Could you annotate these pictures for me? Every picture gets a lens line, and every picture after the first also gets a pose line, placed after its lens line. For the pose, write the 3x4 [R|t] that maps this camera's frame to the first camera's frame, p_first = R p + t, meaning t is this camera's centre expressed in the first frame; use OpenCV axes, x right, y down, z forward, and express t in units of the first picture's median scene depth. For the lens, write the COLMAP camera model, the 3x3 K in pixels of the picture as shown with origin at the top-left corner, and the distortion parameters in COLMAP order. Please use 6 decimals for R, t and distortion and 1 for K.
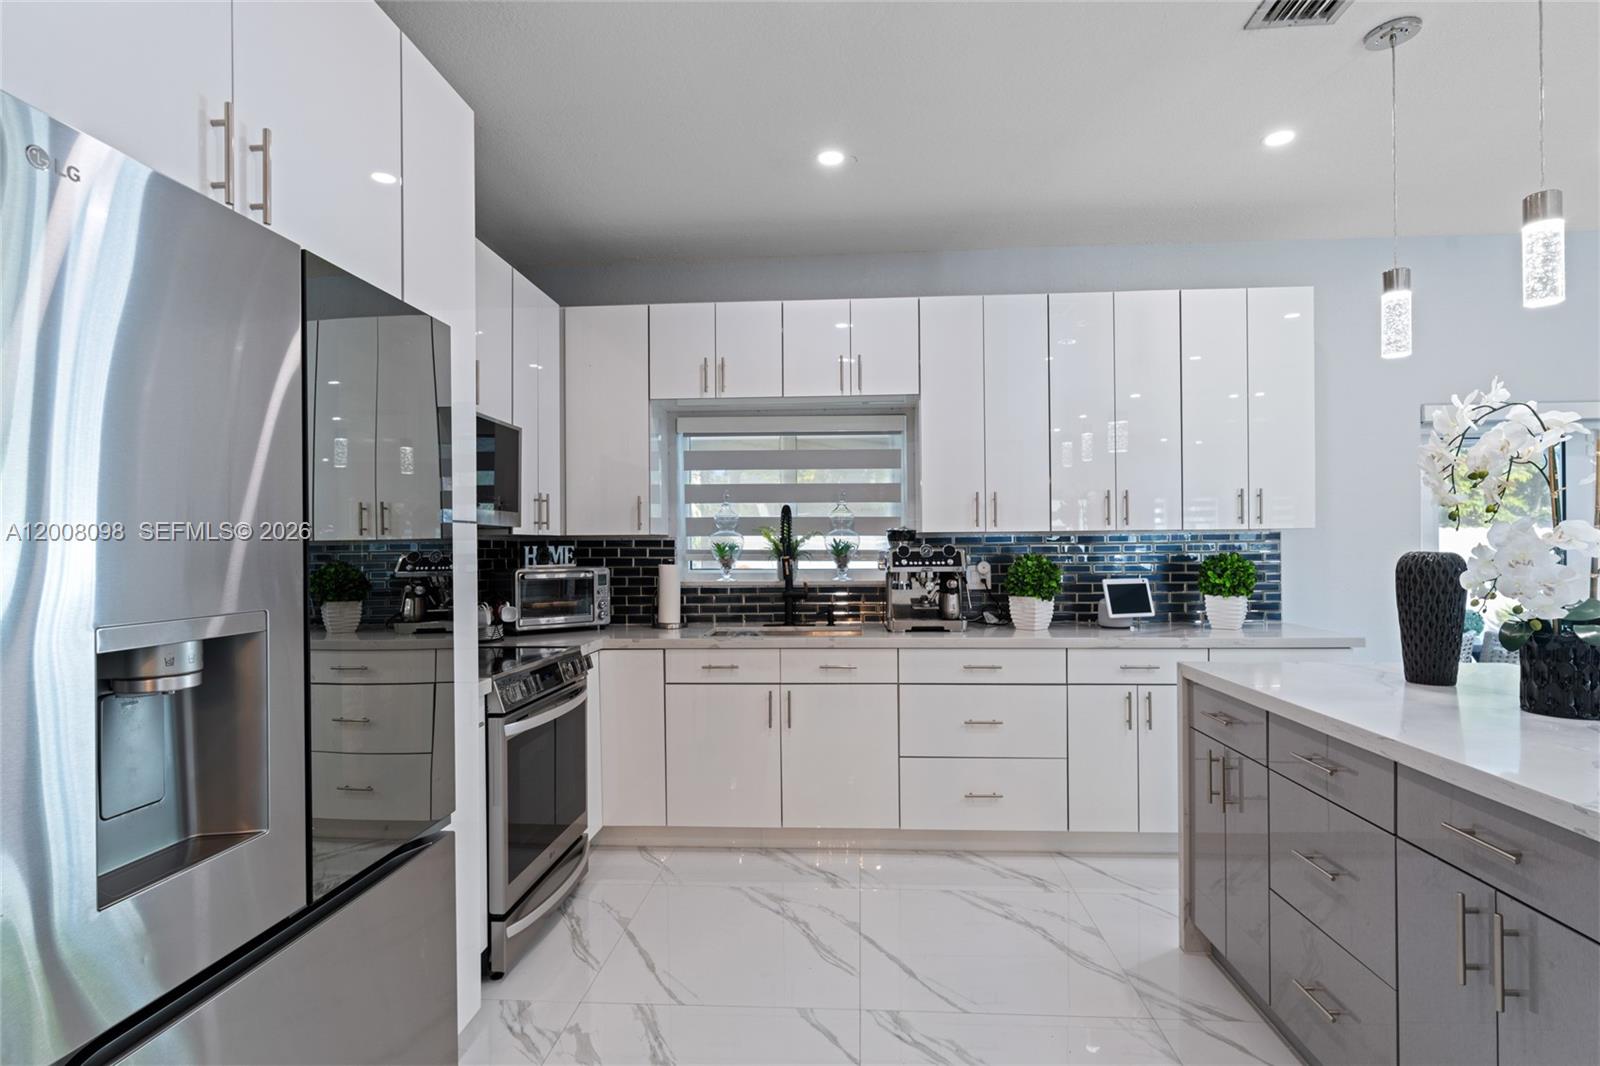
lens RADIAL K [[805.0, 0, 800.2], [0, 805.0, 532.6], [0, 0, 1]] dist [0.000420, 0.000132]
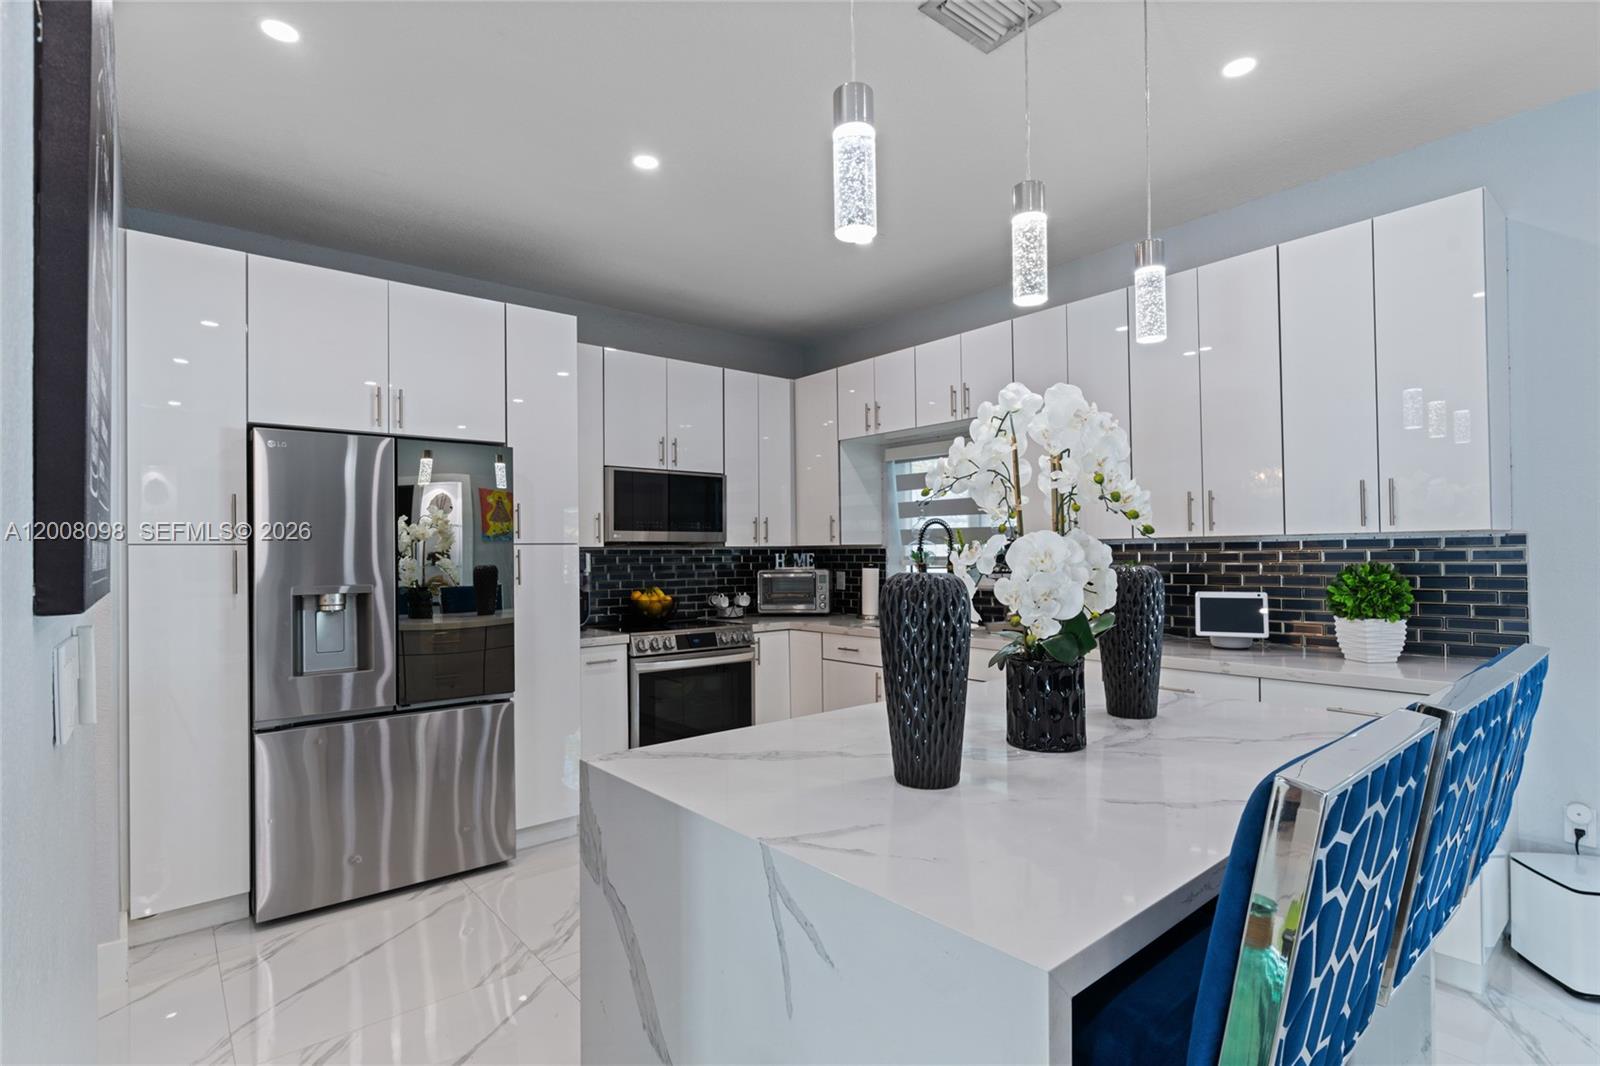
lens RADIAL K [[773.3, 0, 803.8], [0, 773.3, 548.5], [0, 0, 1]] dist [-0.013896, 0.000937]
pose [[0.694874, -0.004129, -0.719120, 0.657419], [0.017431, 0.999786, 0.011104, -0.006382], [0.718920, -0.020251, 0.694797, 0.091519]]
